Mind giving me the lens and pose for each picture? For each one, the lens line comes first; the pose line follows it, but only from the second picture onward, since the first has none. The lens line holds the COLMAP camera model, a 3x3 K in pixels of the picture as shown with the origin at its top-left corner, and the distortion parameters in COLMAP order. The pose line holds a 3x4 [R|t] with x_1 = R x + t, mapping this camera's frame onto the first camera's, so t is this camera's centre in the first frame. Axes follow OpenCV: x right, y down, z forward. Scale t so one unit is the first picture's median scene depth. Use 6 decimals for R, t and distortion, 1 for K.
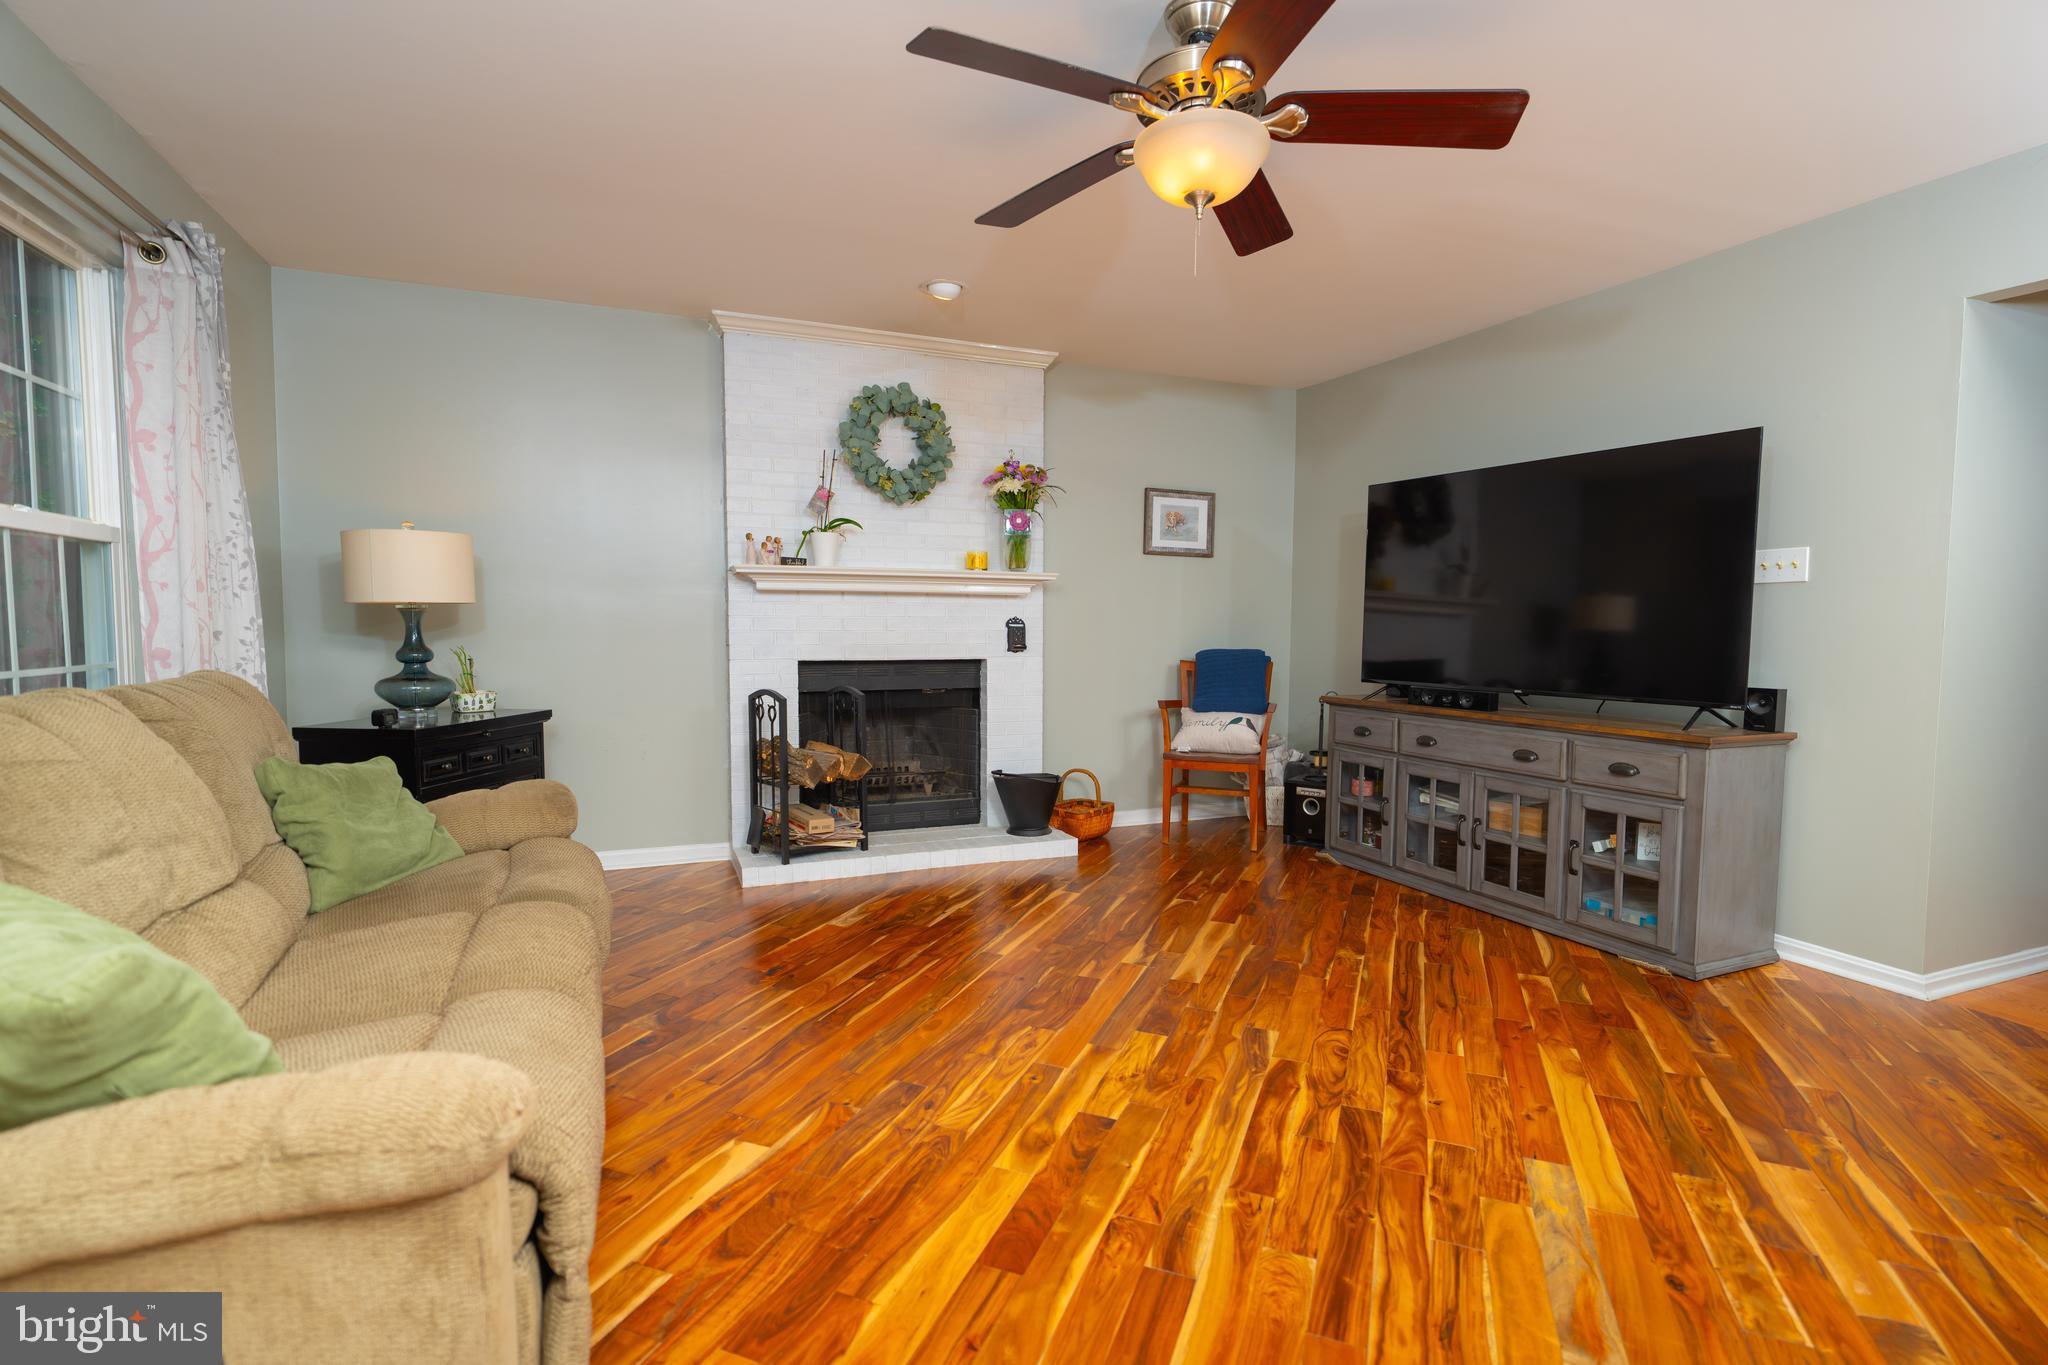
lens RADIAL K [[962.8, 0, 1024.0], [0, 962.8, 682.5], [0, 0, 1]] dist [0.002336, 0.000173]
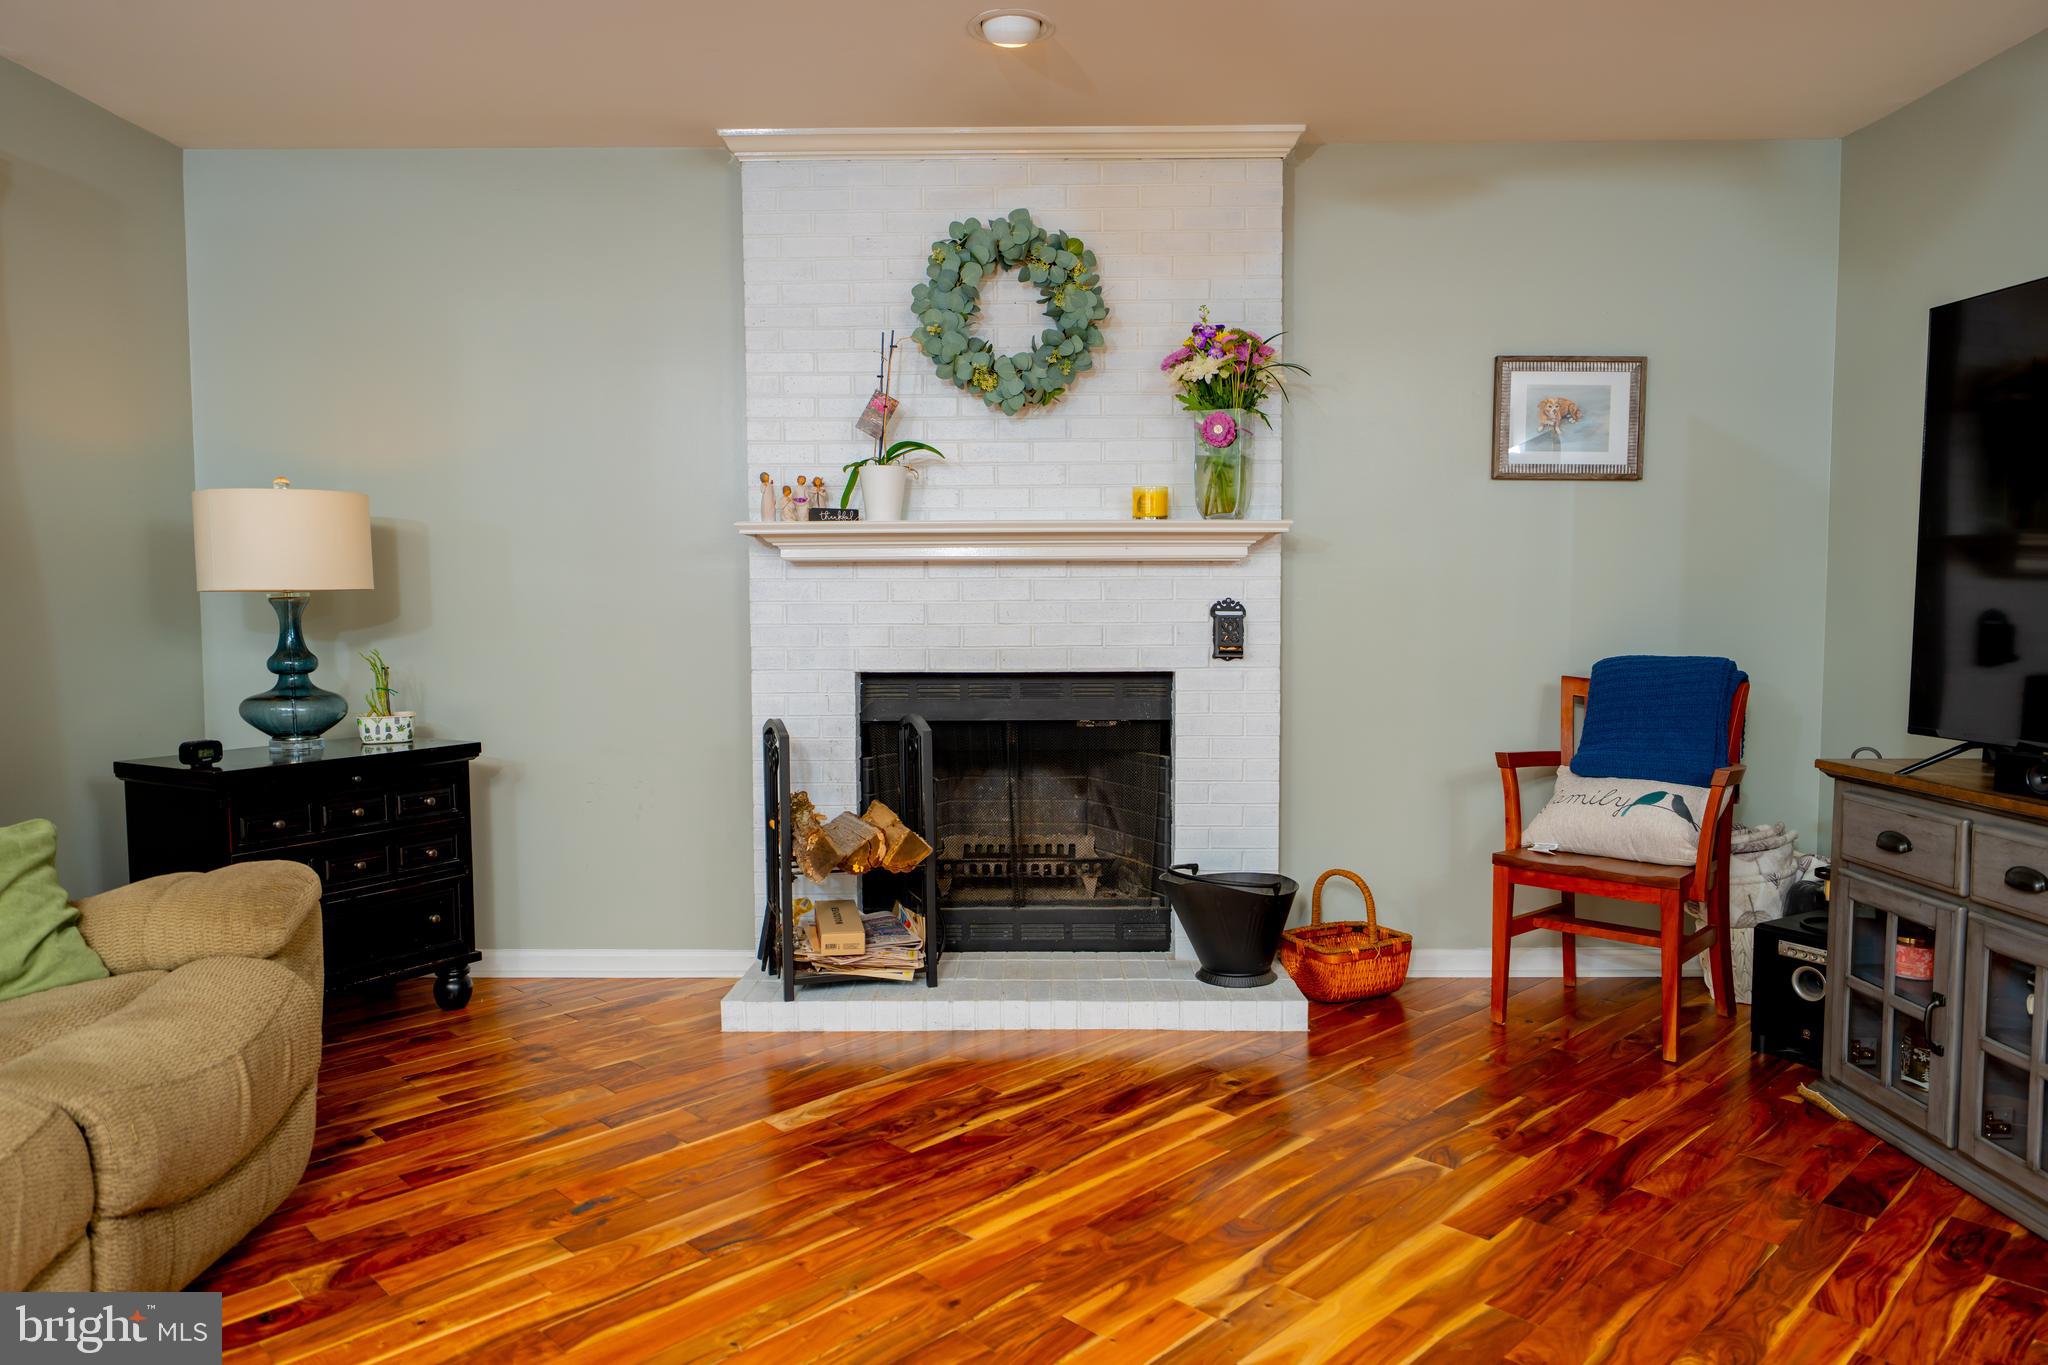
lens RADIAL K [[1349.4, 0, 1024.0], [0, 1349.4, 682.5], [0, 0, 1]] dist [0.002421, -0.000495]
pose [[0.919902, 0.015672, -0.391835, 0.212079], [-0.015353, 0.999874, 0.003946, -0.021072], [0.391848, 0.002386, 0.920027, 0.232424]]
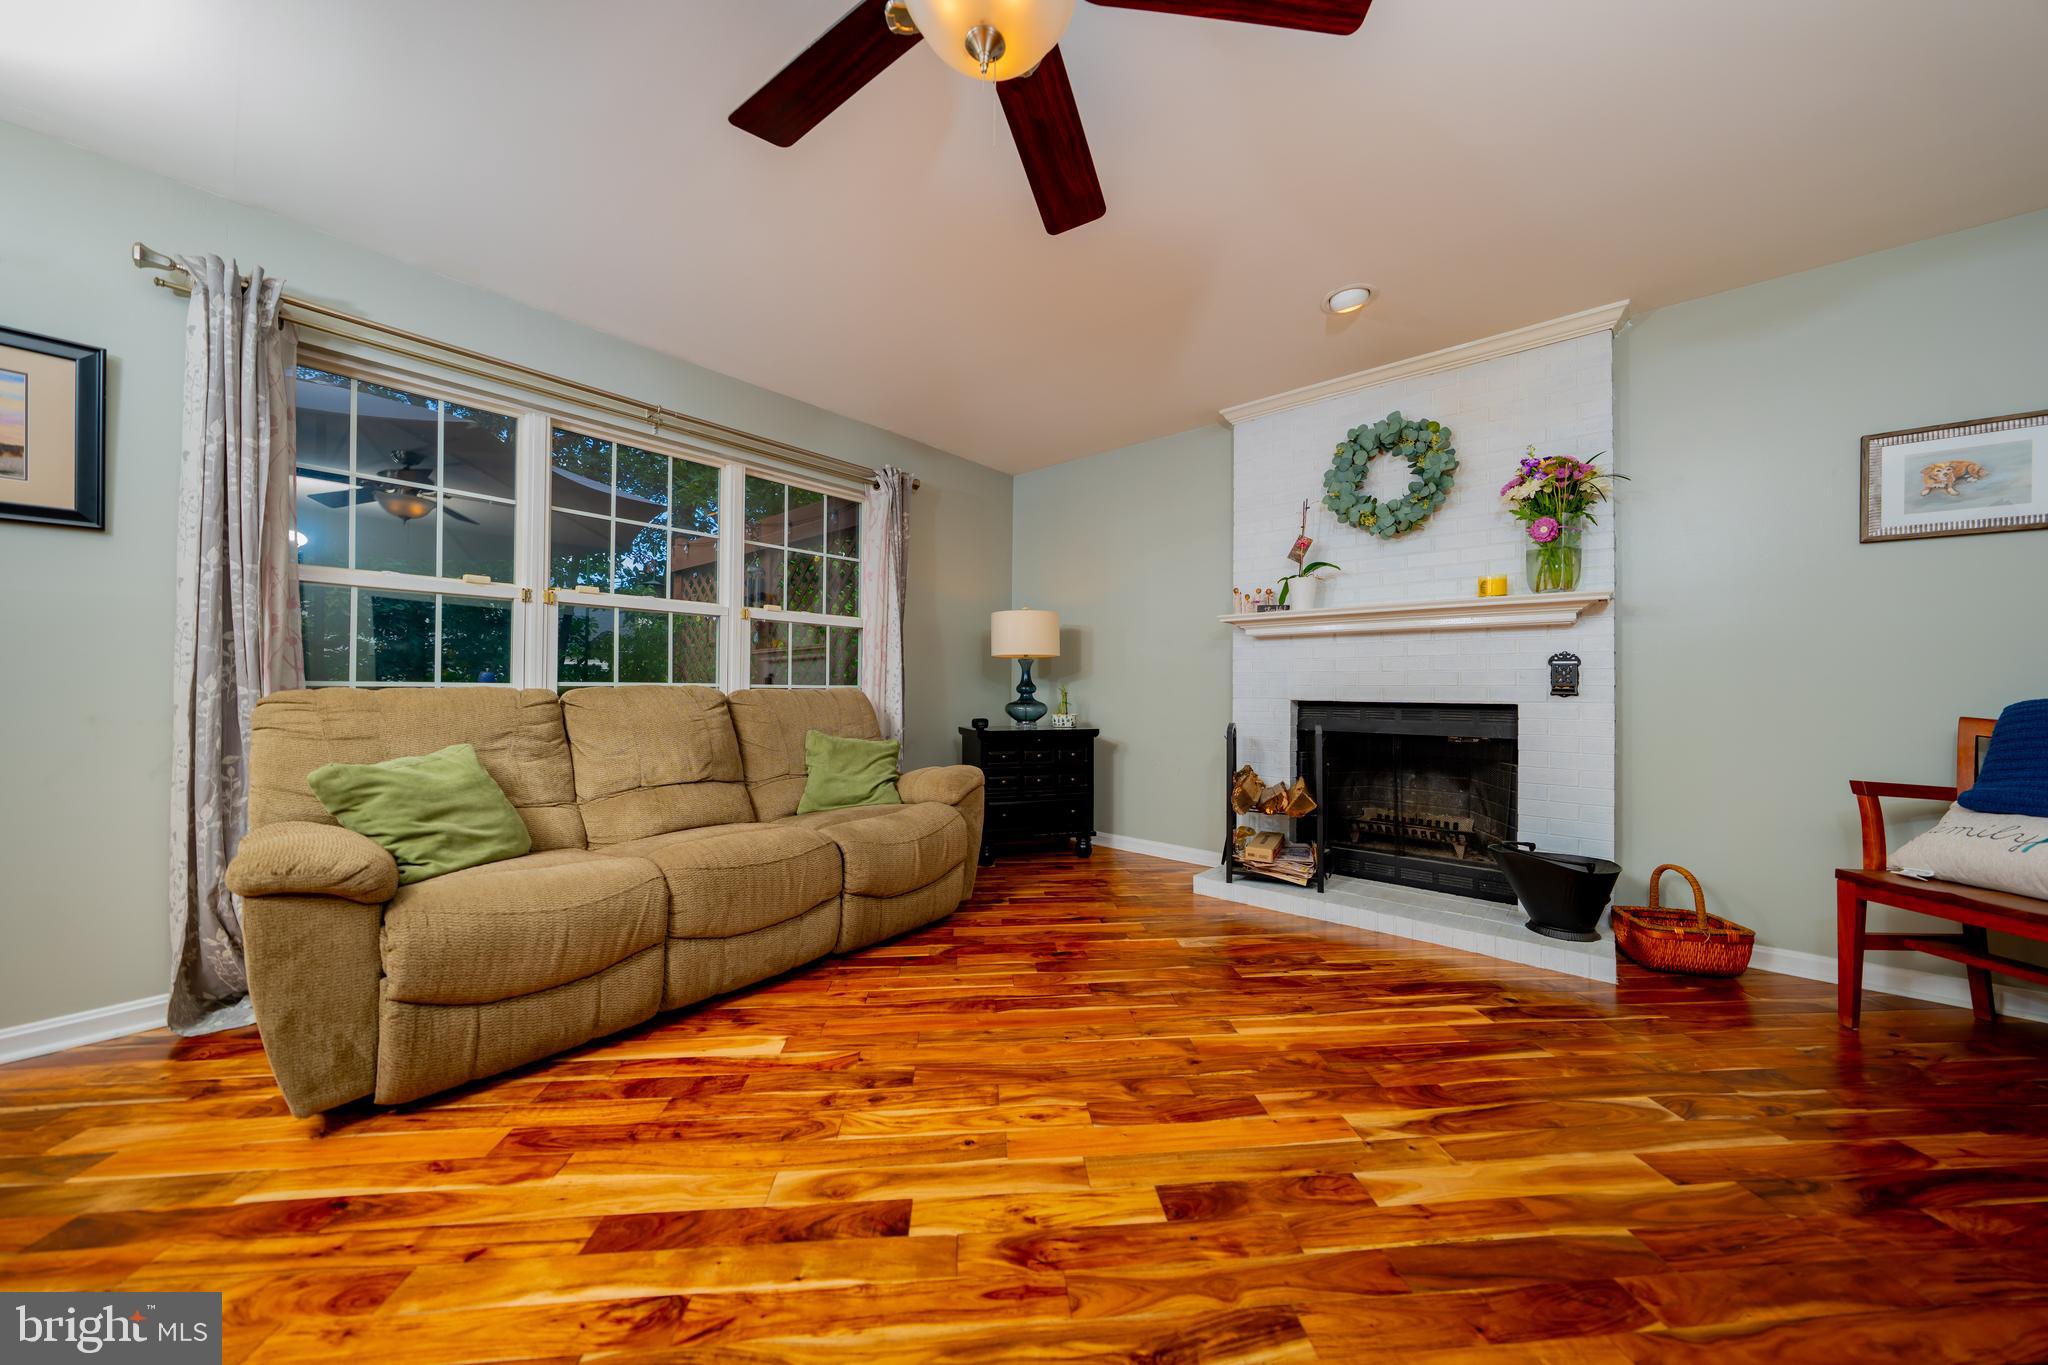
lens RADIAL K [[687.9, 0, 1029.3], [0, 687.9, 681.1], [0, 0, 1]] dist [-0.002625, -0.000065]
pose [[0.455124, -0.011348, -0.890356, 0.317877], [-0.061250, 0.997151, -0.044018, 0.007990], [0.888319, 0.074568, 0.453132, 0.389930]]
